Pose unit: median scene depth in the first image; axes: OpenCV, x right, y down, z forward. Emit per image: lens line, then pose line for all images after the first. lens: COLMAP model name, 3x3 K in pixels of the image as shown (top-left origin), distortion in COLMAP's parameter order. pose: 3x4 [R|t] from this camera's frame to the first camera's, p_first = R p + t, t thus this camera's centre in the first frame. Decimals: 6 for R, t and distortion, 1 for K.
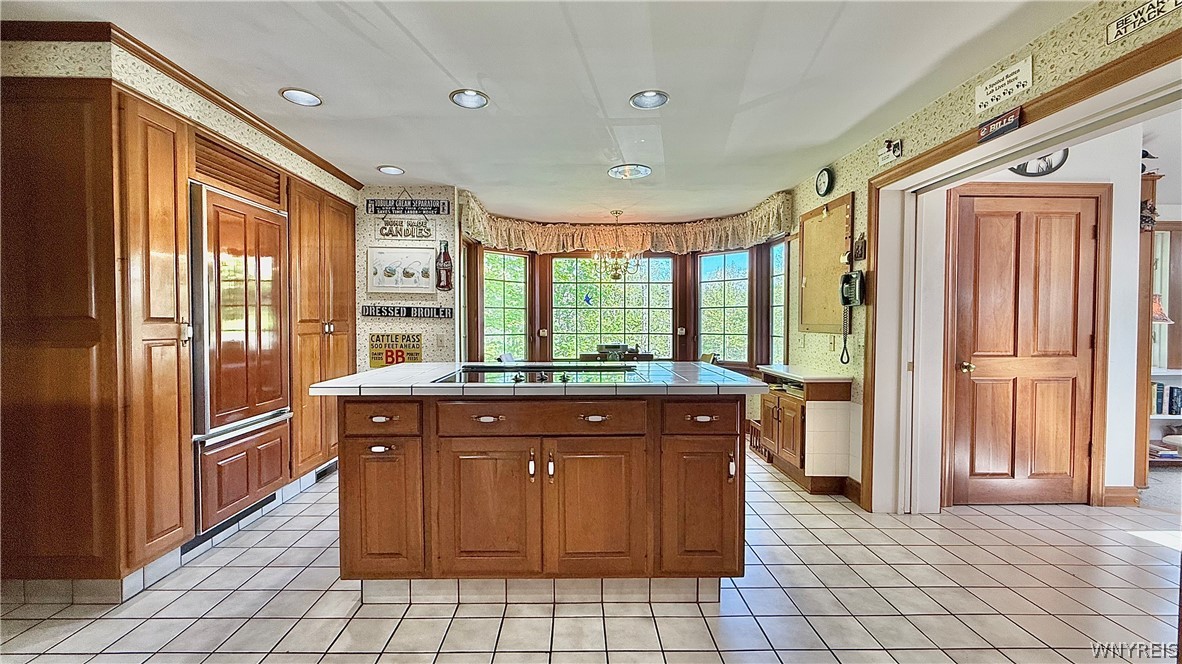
lens RADIAL K [[482.0, 0, 588.1], [0, 482.0, 332.0], [0, 0, 1]] dist [-0.000829, -0.000148]
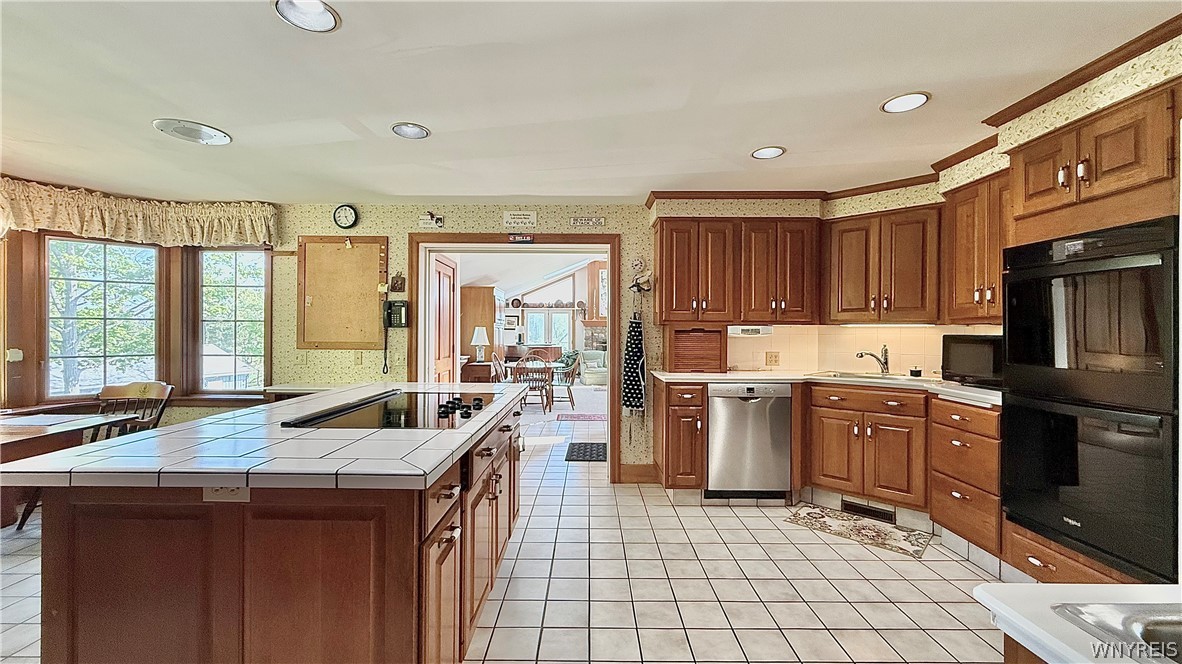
lens RADIAL K [[482.0, 0, 589.1], [0, 482.0, 338.3], [0, 0, 1]] dist [-0.000829, -0.000148]
pose [[0.017830, 0.005470, 0.999826, -0.724739], [0.018422, 0.999813, -0.005799, -0.008161], [-0.999671, 0.018522, 0.017726, 0.472743]]
